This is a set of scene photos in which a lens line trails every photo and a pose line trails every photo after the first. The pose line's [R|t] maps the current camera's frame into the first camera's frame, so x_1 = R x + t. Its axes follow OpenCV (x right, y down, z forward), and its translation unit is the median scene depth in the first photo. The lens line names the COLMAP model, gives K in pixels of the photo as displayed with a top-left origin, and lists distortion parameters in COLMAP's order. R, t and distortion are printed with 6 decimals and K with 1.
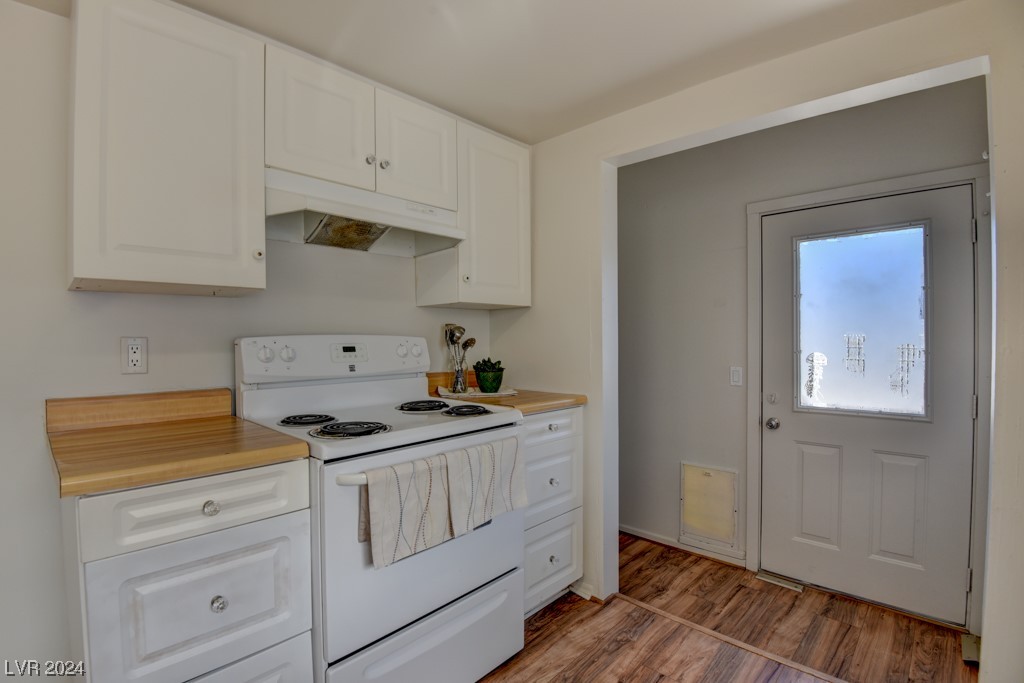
lens RADIAL K [[534.1, 0, 511.0], [0, 534.1, 344.0], [0, 0, 1]] dist [-0.003944, -0.000108]
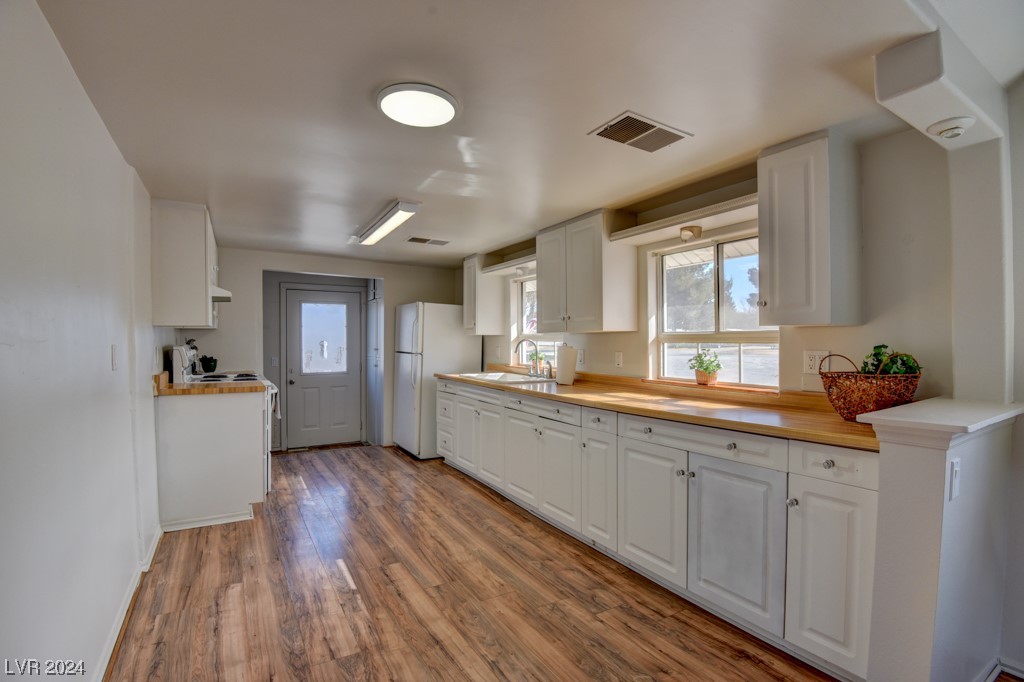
lens RADIAL K [[472.9, 0, 514.5], [0, 472.9, 342.1], [0, 0, 1]] dist [-0.028516, -0.008322]
pose [[0.318743, 0.000333, 0.947841, -1.262334], [0.001877, 0.999998, -0.000983, -0.017745], [-0.947839, 0.002092, 0.318742, -0.607852]]
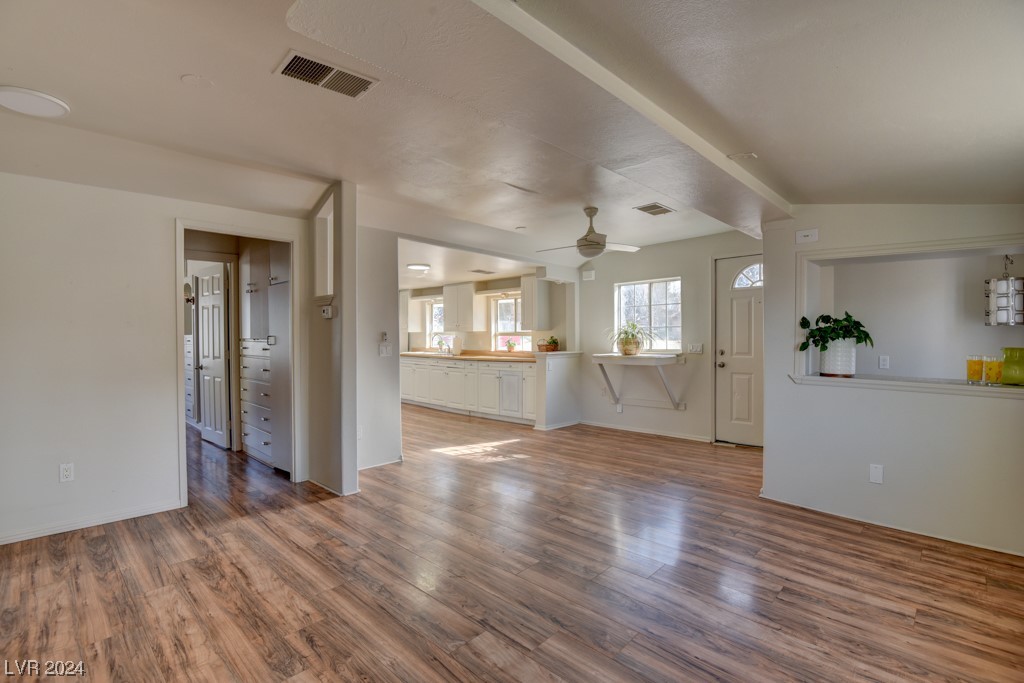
lens RADIAL K [[472.9, 0, 510.6], [0, 472.9, 340.2], [0, 0, 1]] dist [-0.028516, -0.008322]
pose [[0.065034, -0.005659, 0.997867, -2.963324], [0.002979, 0.999981, 0.005477, -0.005144], [-0.997879, 0.002617, 0.065049, -0.861639]]
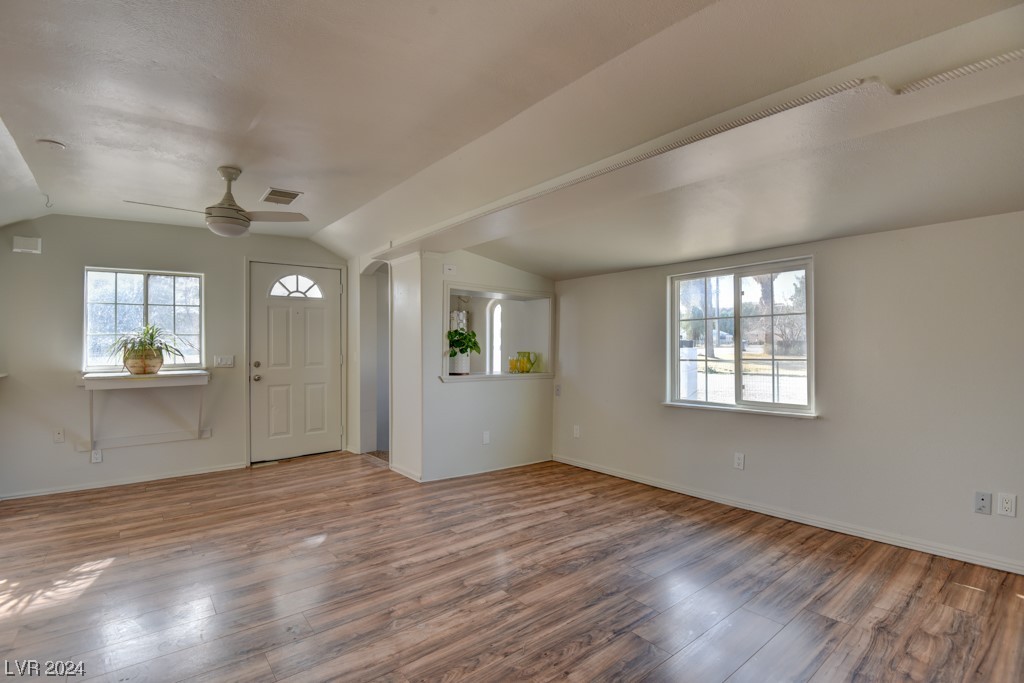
lens RADIAL K [[472.9, 0, 511.5], [0, 472.9, 341.6], [0, 0, 1]] dist [-0.028516, -0.008322]
pose [[-0.982076, 0.010095, 0.188217, -2.215396], [0.008626, 0.999926, -0.008624, -0.004047], [-0.188290, -0.006845, -0.982090, -0.027307]]
